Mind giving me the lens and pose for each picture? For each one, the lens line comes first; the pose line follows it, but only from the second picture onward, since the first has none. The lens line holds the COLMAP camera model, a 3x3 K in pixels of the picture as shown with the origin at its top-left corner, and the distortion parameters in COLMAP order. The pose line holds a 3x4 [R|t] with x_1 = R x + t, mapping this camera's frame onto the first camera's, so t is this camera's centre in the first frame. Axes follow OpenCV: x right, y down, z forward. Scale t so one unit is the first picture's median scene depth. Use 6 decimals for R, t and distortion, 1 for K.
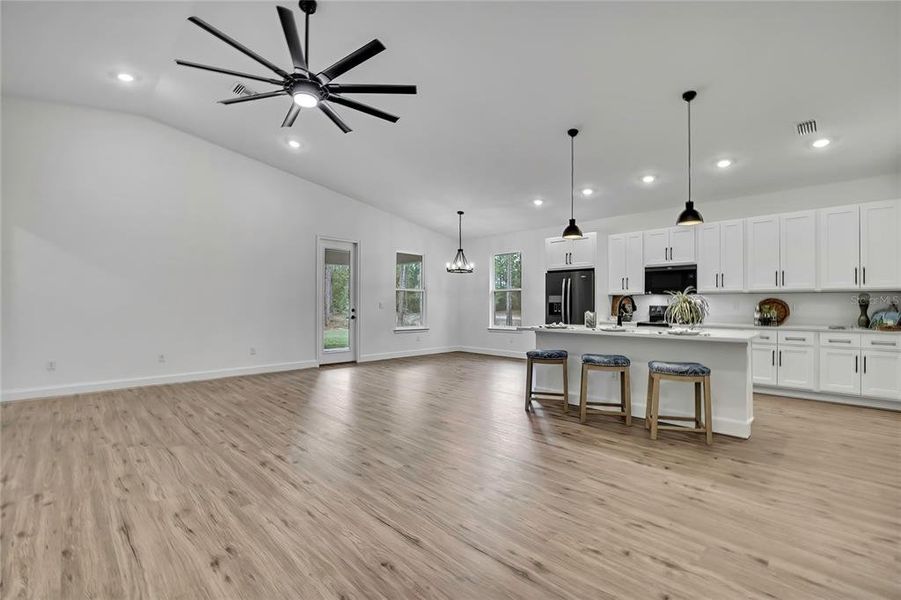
lens RADIAL K [[398.4, 0, 448.8], [0, 398.4, 301.8], [0, 0, 1]] dist [-0.009574, 0.000043]
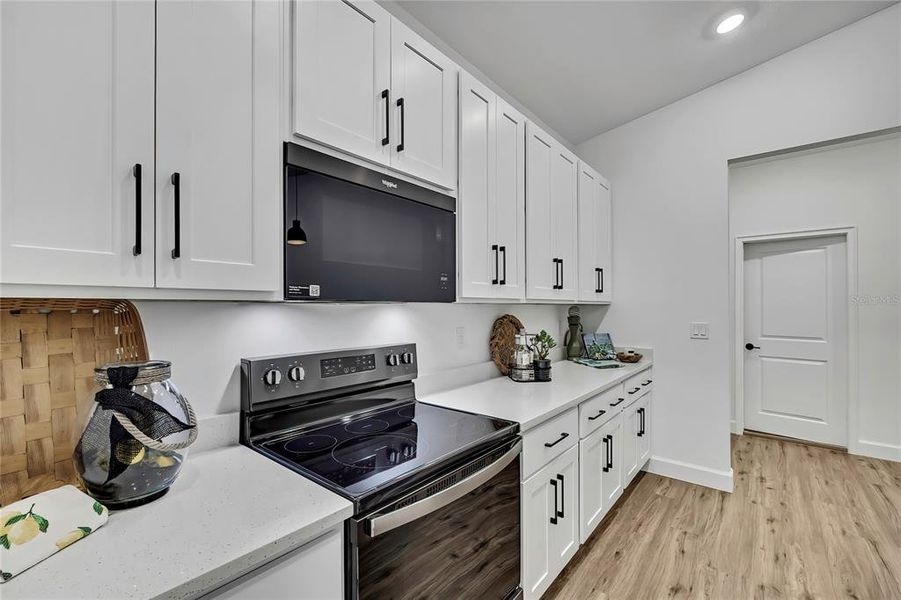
lens RADIAL K [[386.3, 0, 448.7], [0, 386.3, 302.0], [0, 0, 1]] dist [-0.001952, 0.000006]
pose [[-0.113486, 0.012431, 0.993462, 0.313559], [-0.005373, 0.999899, -0.013125, -0.015745], [-0.993525, -0.006828, -0.113408, 0.923439]]
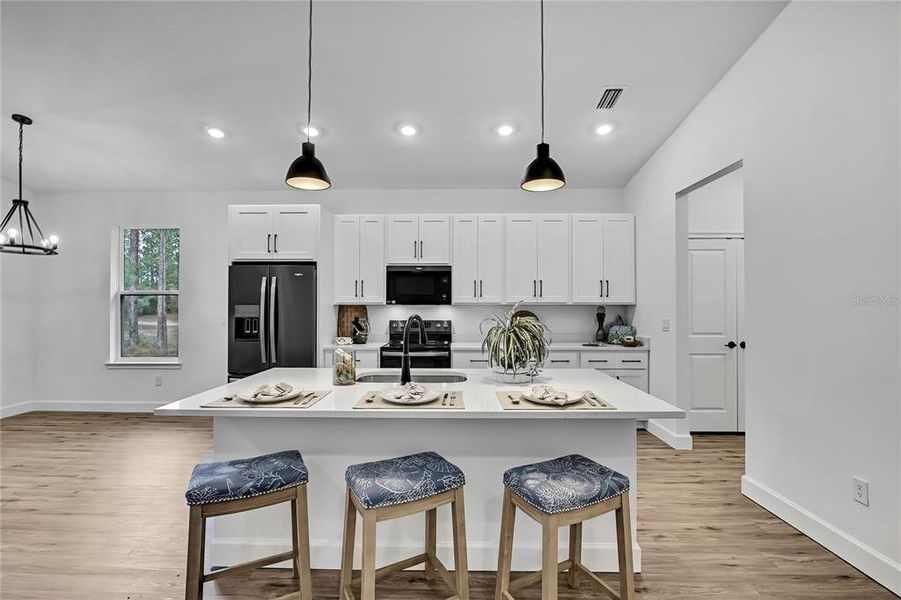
lens RADIAL K [[398.4, 0, 448.8], [0, 398.4, 301.8], [0, 0, 1]] dist [-0.009574, 0.000043]
pose [[0.718074, 0.006251, 0.695938, 0.080987], [-0.005045, 0.999980, -0.003777, -0.021021], [-0.695948, -0.000799, 0.718092, 0.406419]]
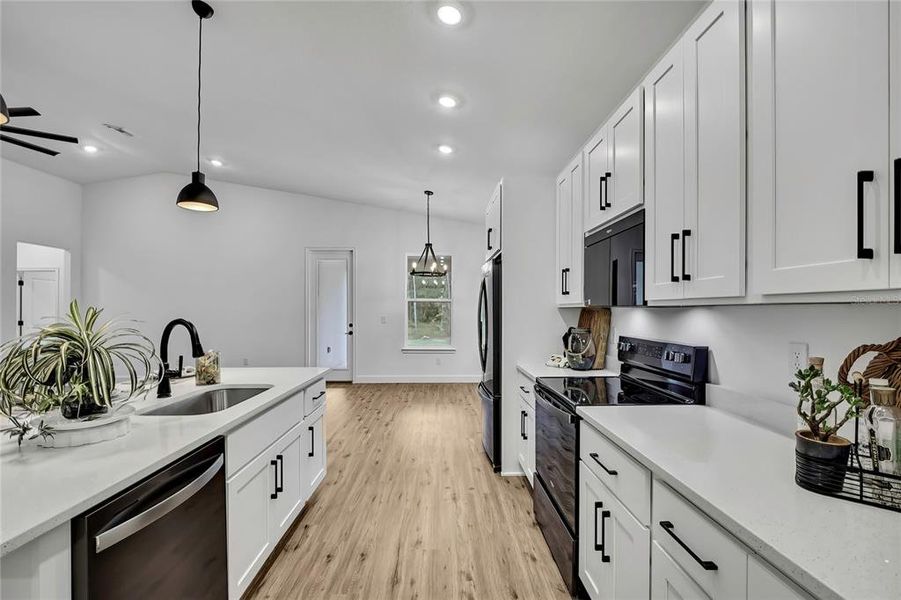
lens RADIAL K [[389.1, 0, 452.7], [0, 389.1, 313.5], [0, 0, 1]] dist [-0.000129, 0.000033]
pose [[0.737095, 0.005319, -0.675769, 0.639394], [0.003668, 0.999923, 0.011871, -0.017949], [0.675780, -0.011229, 0.737018, 0.607851]]
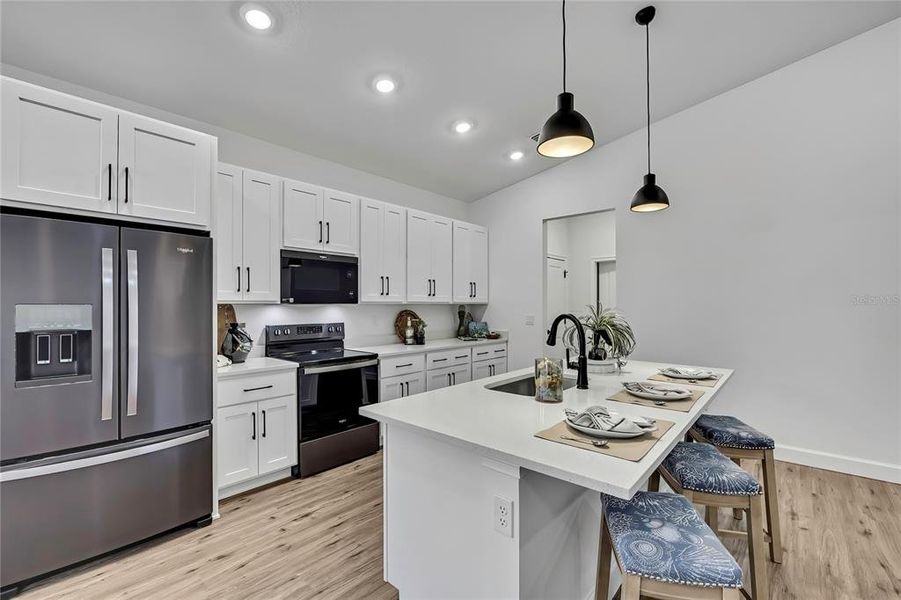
lens RADIAL K [[394.7, 0, 450.5], [0, 394.7, 300.0], [0, 0, 1]] dist [-0.002044, -0.000127]
pose [[-0.072773, 0.012930, 0.997265, -0.016960], [-0.004395, 0.999902, -0.013285, -0.017169], [-0.997339, -0.005350, -0.072709, 0.800453]]
